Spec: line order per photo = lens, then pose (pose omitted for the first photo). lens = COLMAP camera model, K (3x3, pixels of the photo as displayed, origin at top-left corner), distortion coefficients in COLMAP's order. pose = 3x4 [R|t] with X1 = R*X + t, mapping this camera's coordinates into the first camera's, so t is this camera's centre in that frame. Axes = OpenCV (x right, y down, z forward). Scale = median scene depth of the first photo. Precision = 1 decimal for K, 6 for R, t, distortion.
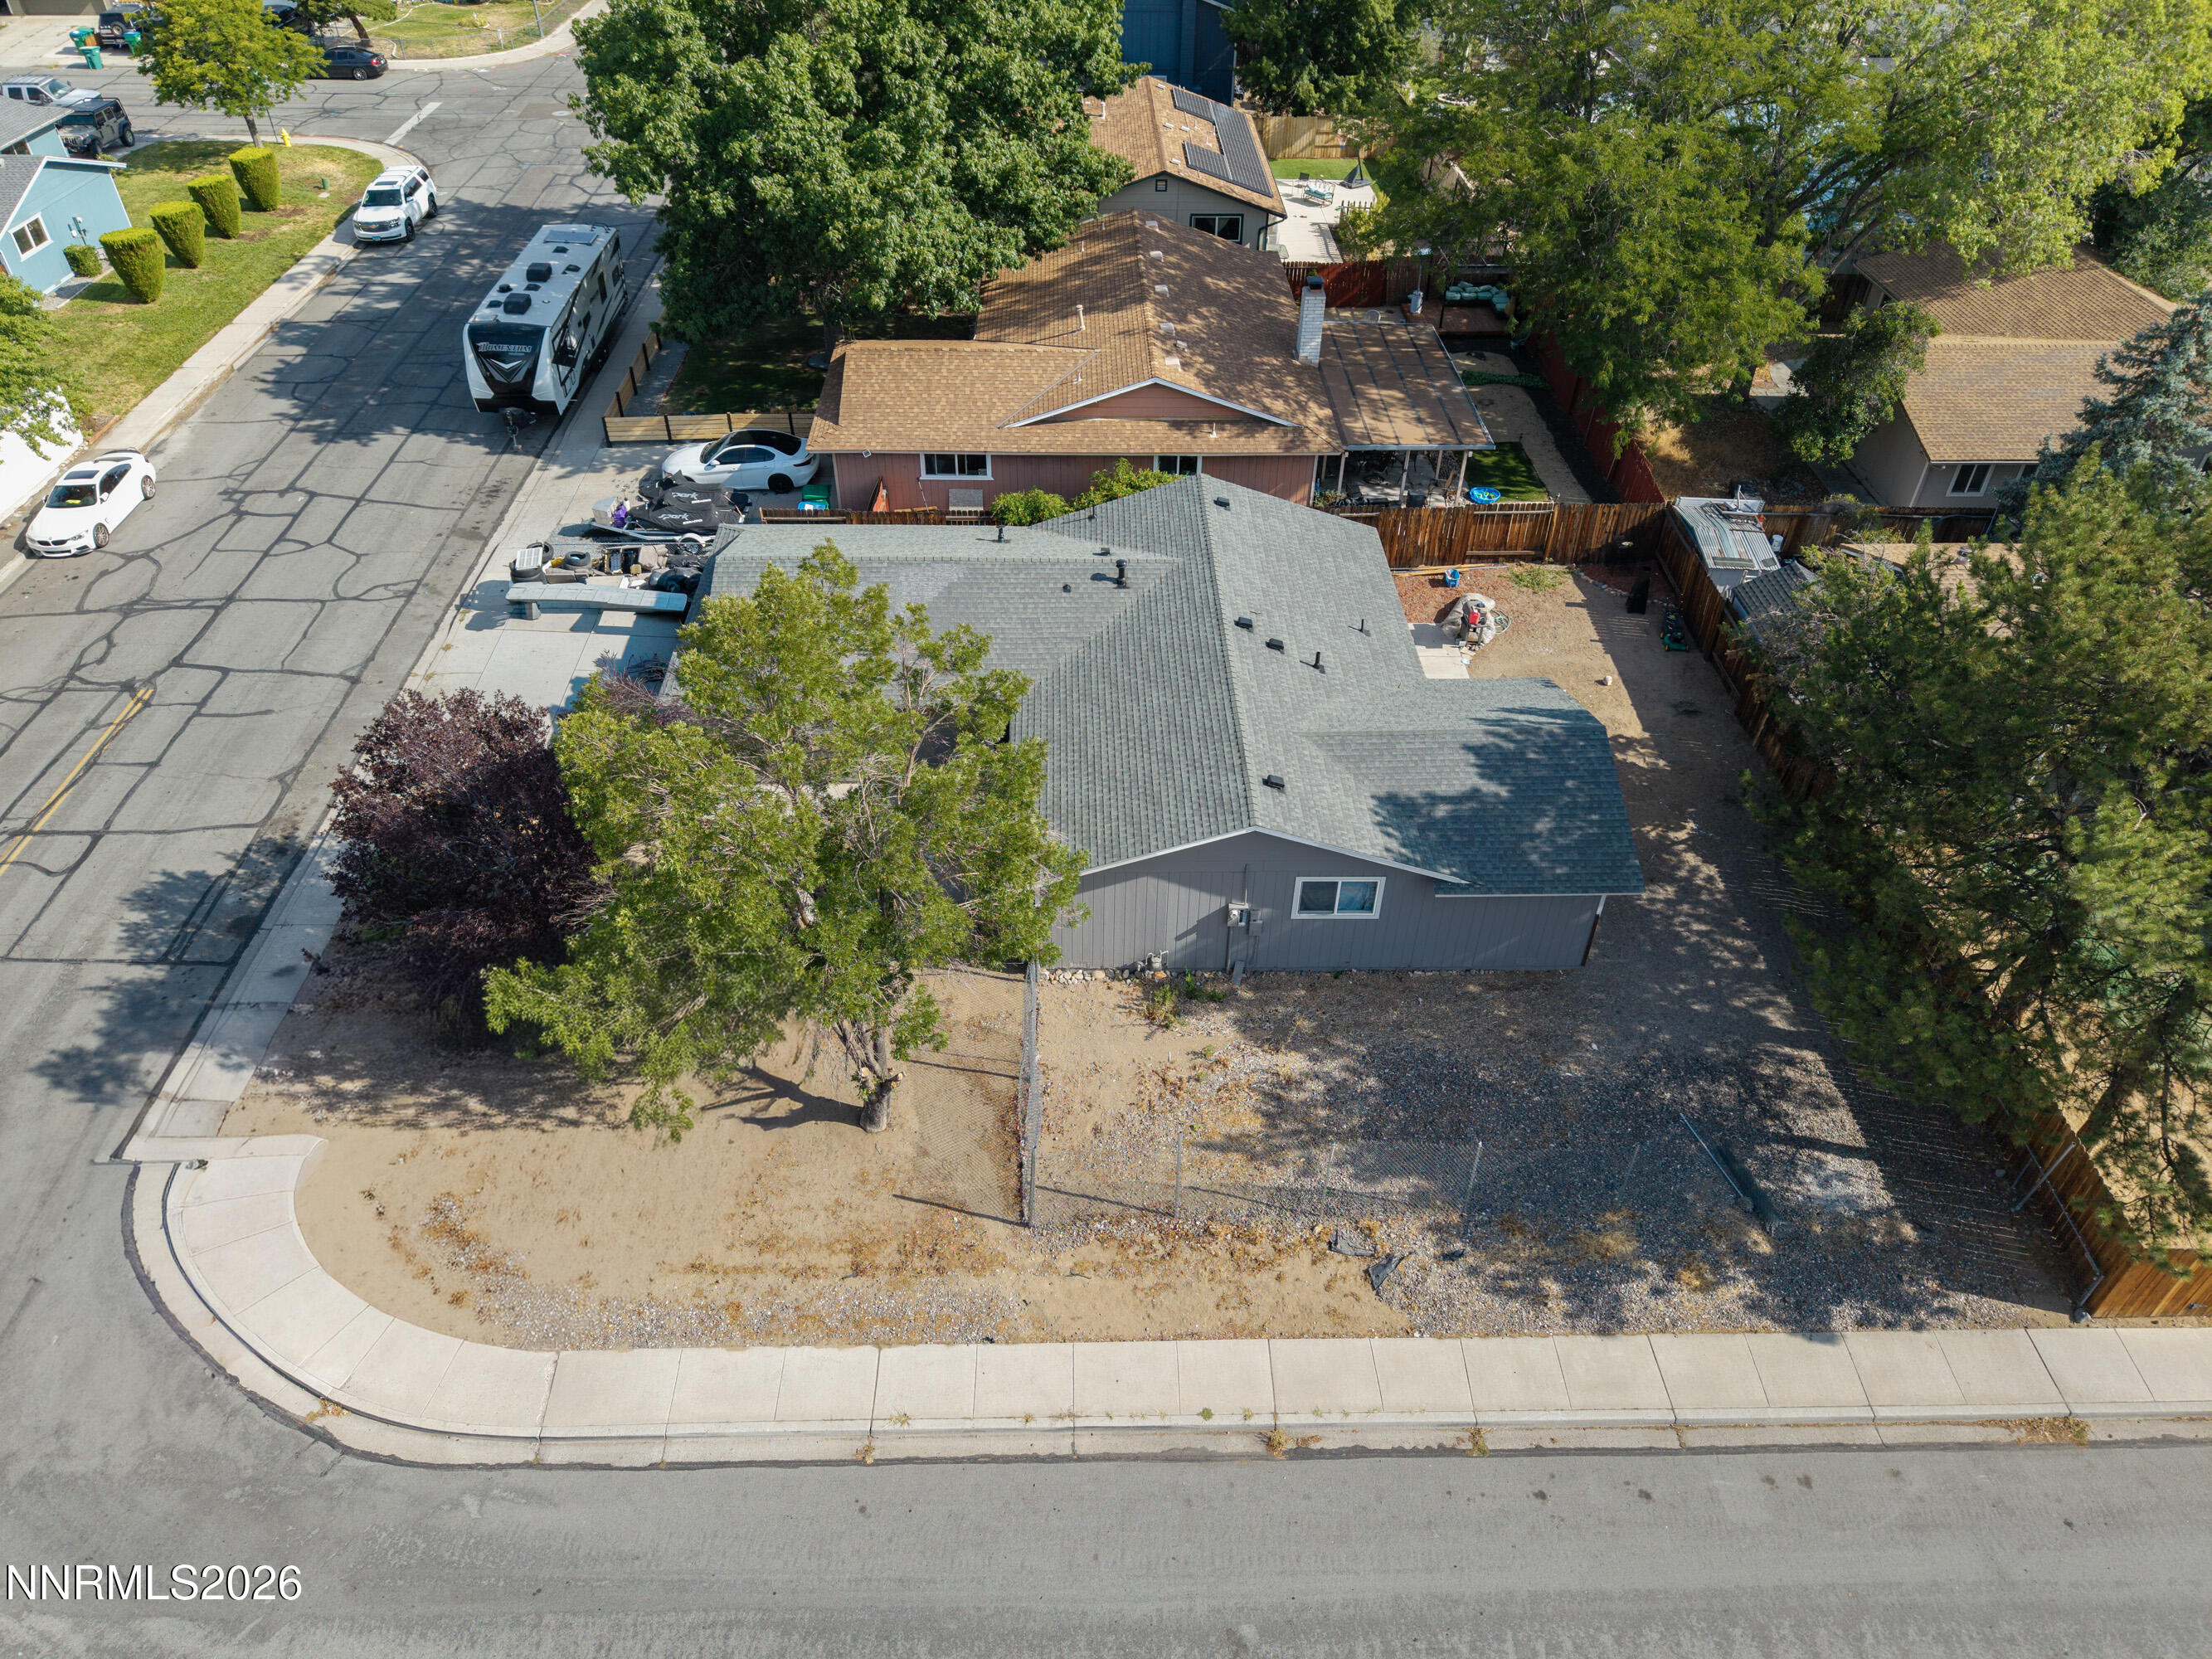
lens RADIAL K [[1469.9, 0, 1093.4], [0, 1469.9, 820.6], [0, 0, 1]] dist [0.052554, -0.058116]
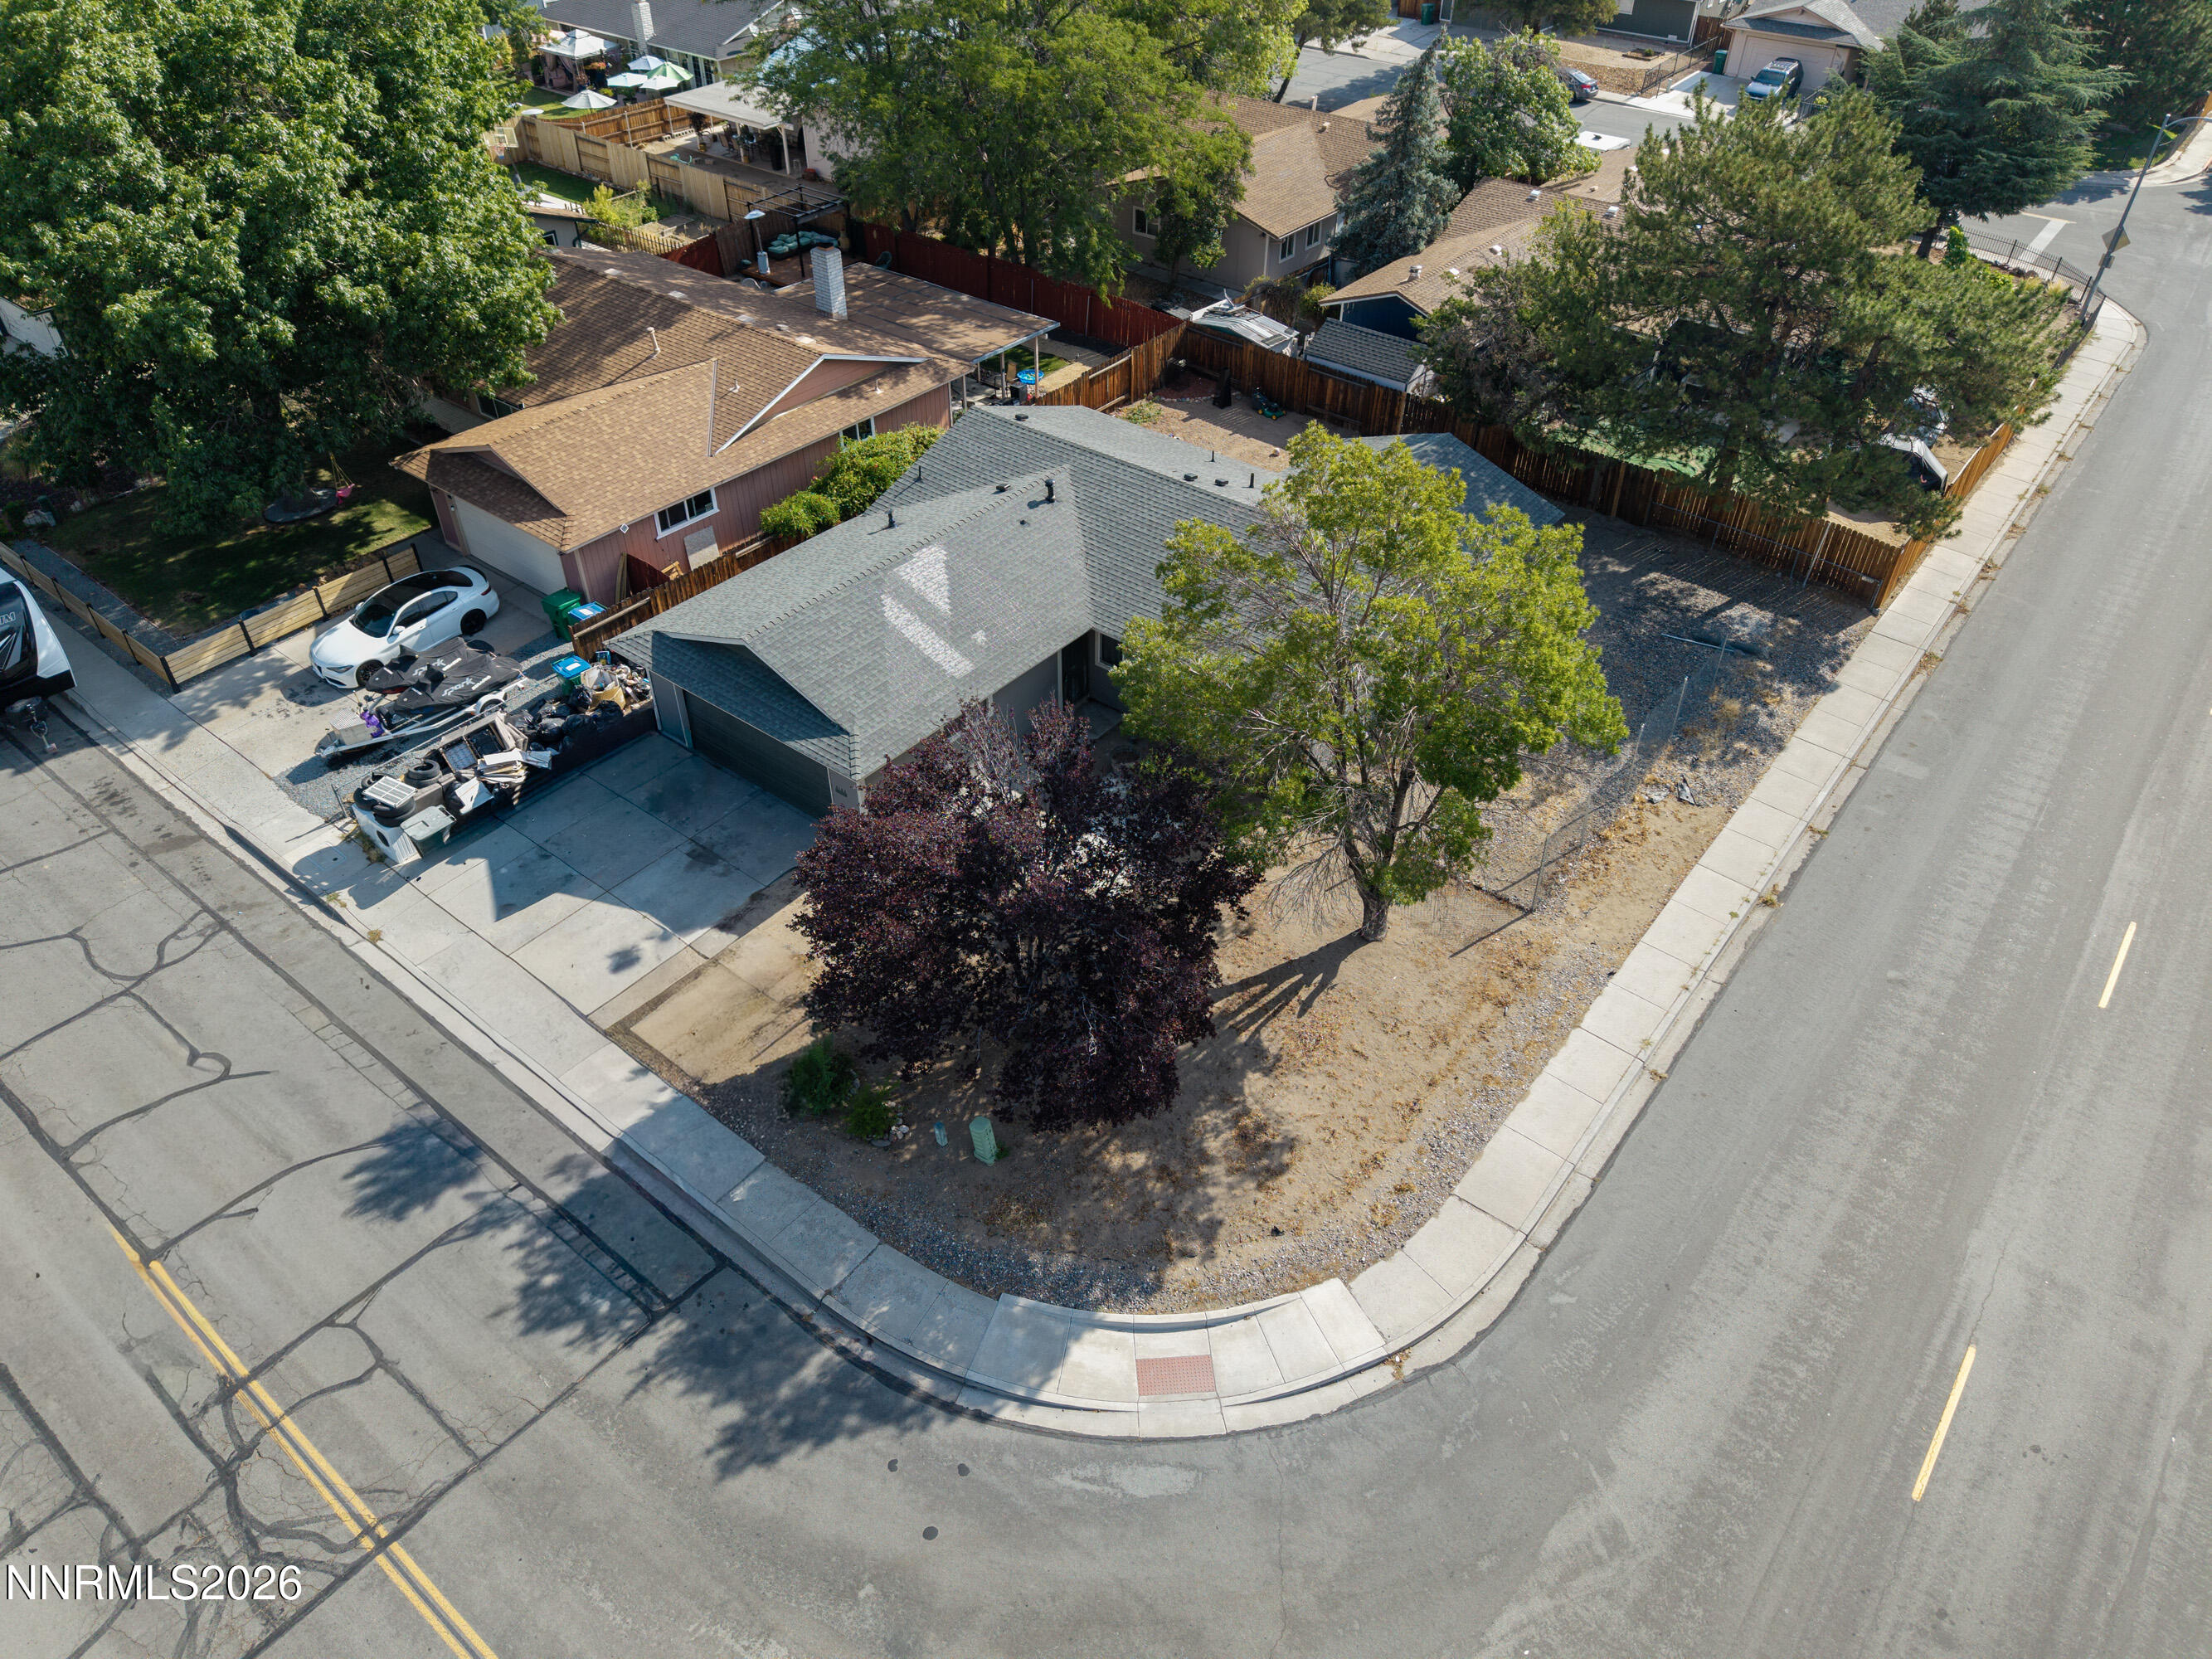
lens RADIAL K [[1478.5, 0, 1119.7], [0, 1478.5, 819.7], [0, 0, 1]] dist [0.051487, -0.063763]
pose [[0.638931, -0.492062, 0.591305, -0.615876], [0.490958, 0.852596, 0.178996, -0.115881], [-0.592222, 0.175940, 0.786332, 0.140364]]
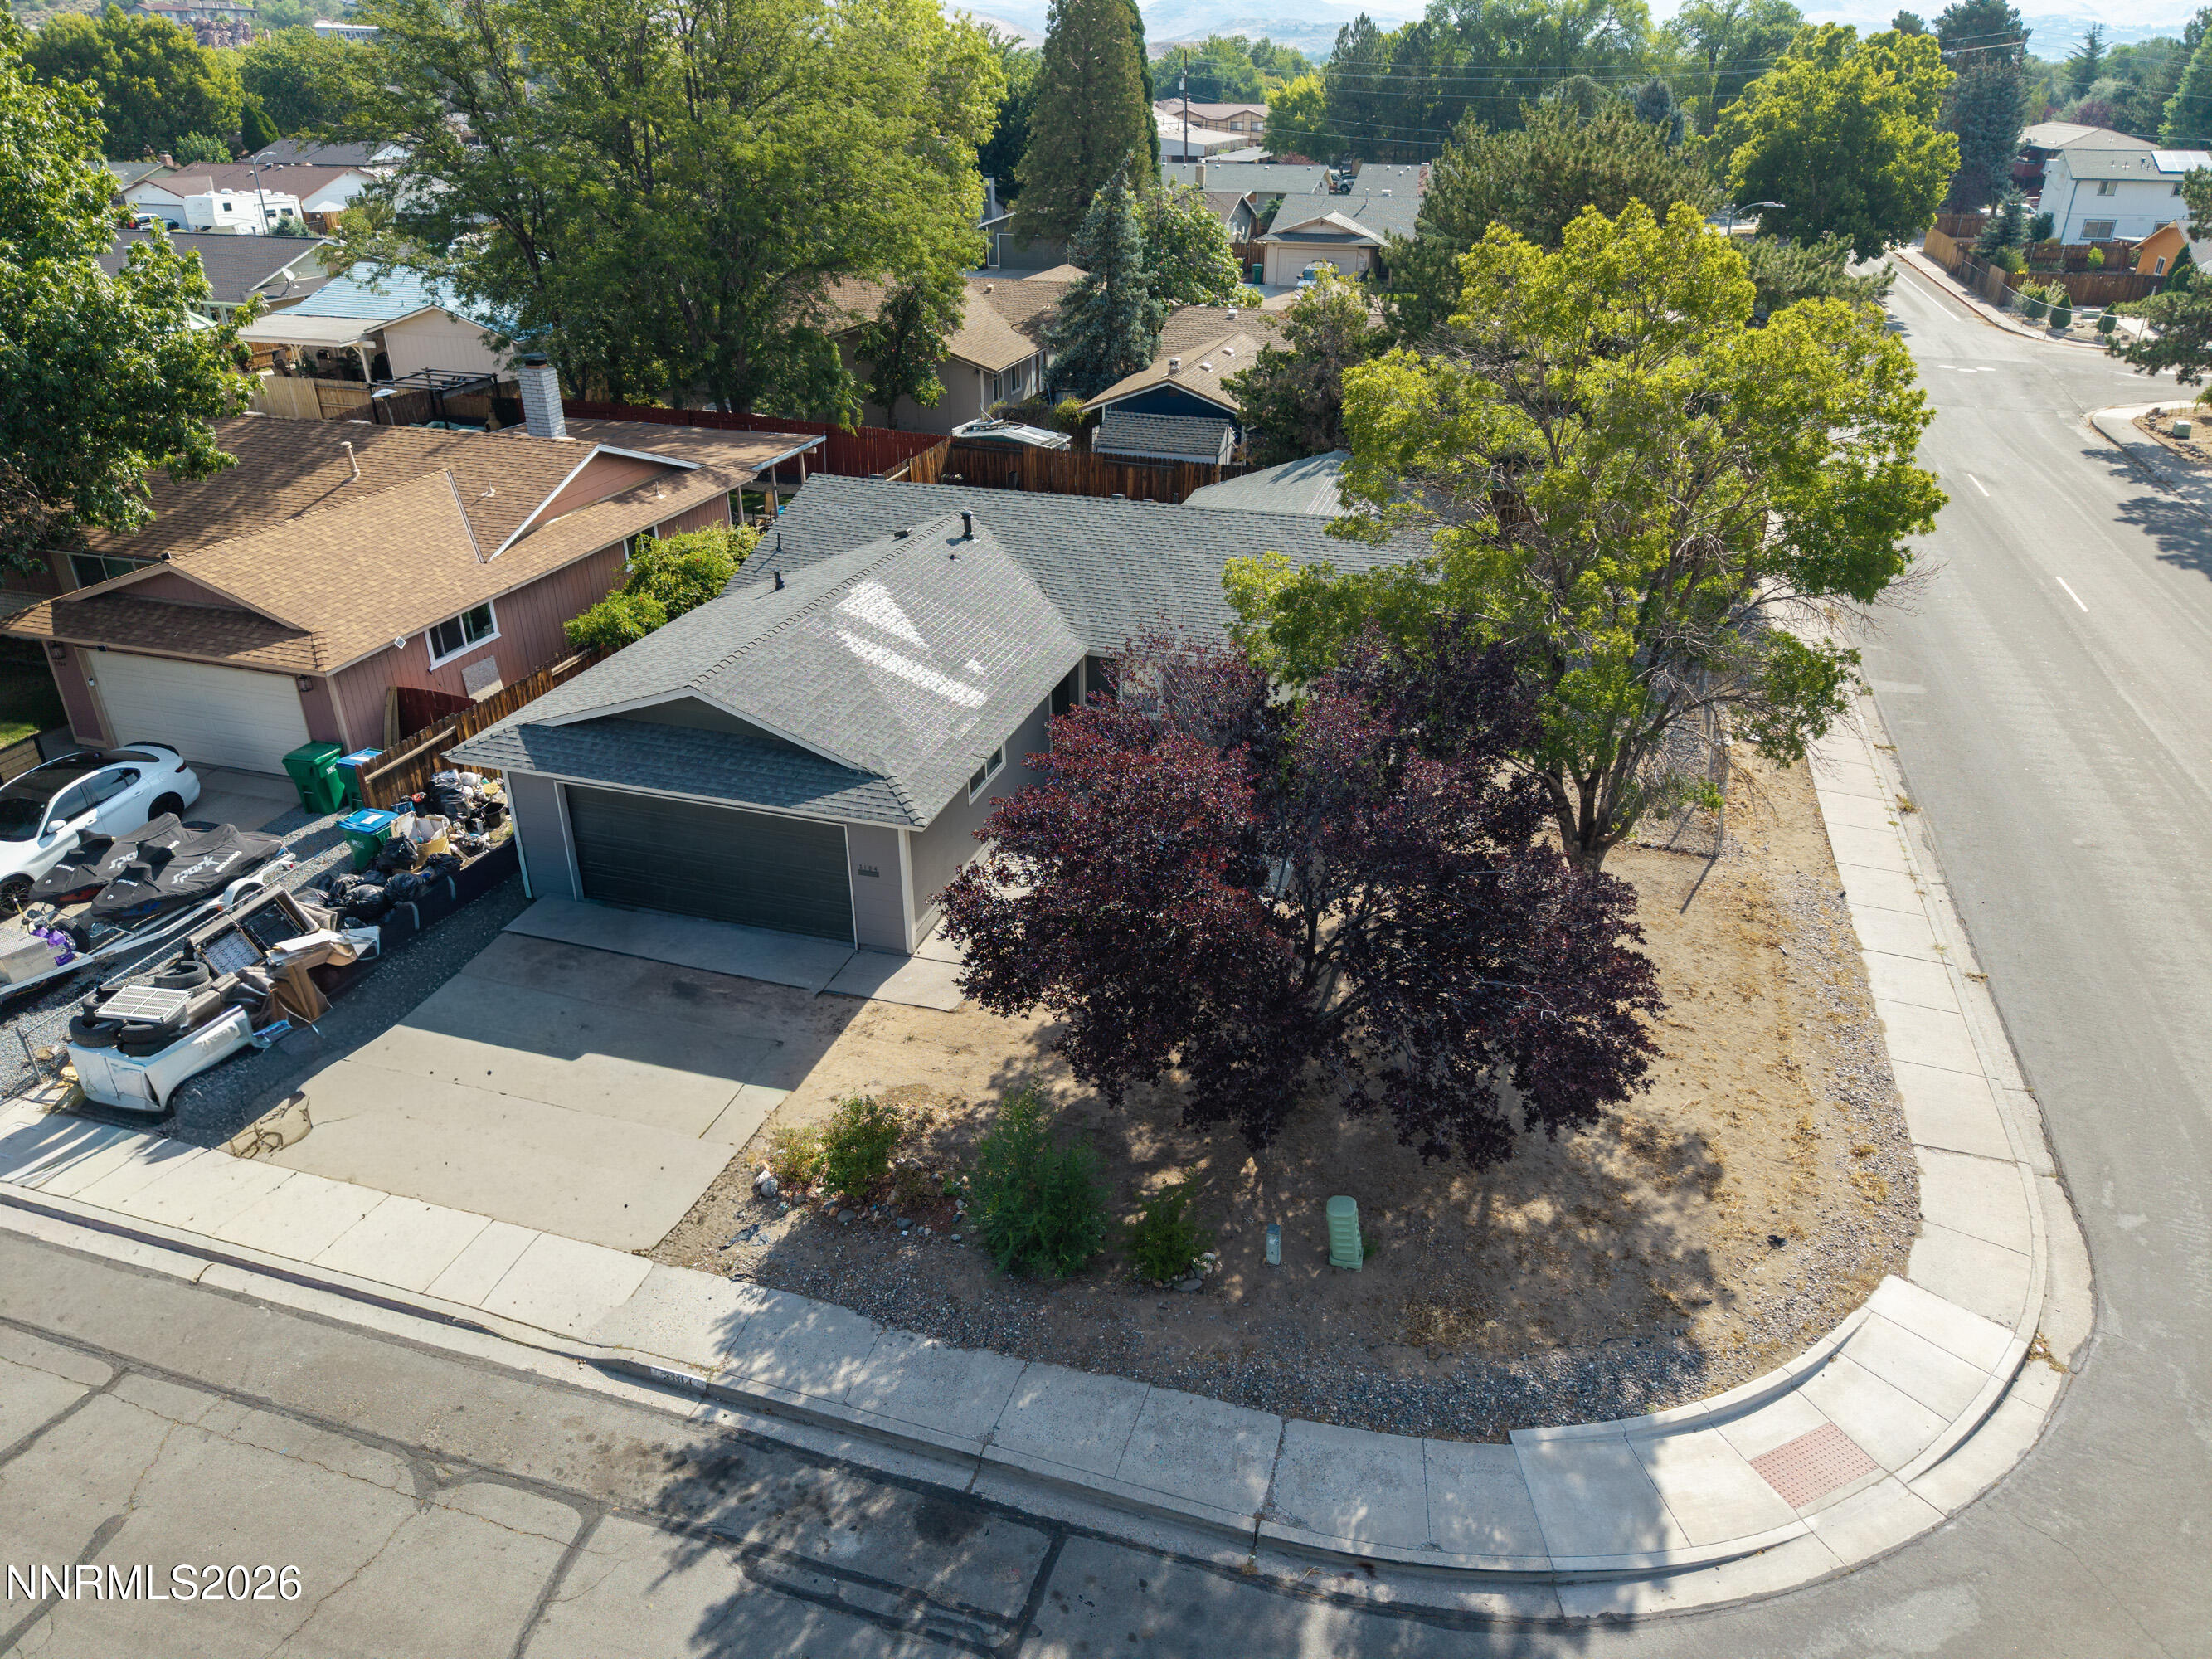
lens RADIAL K [[1462.3, 0, 1119.0], [0, 1462.3, 829.3], [0, 0, 1]] dist [0.010414, -0.001309]
pose [[0.318255, -0.447629, 0.835669, -0.663003], [0.602807, 0.775895, 0.186039, -0.118804], [-0.731667, 0.444539, 0.516767, 0.491797]]
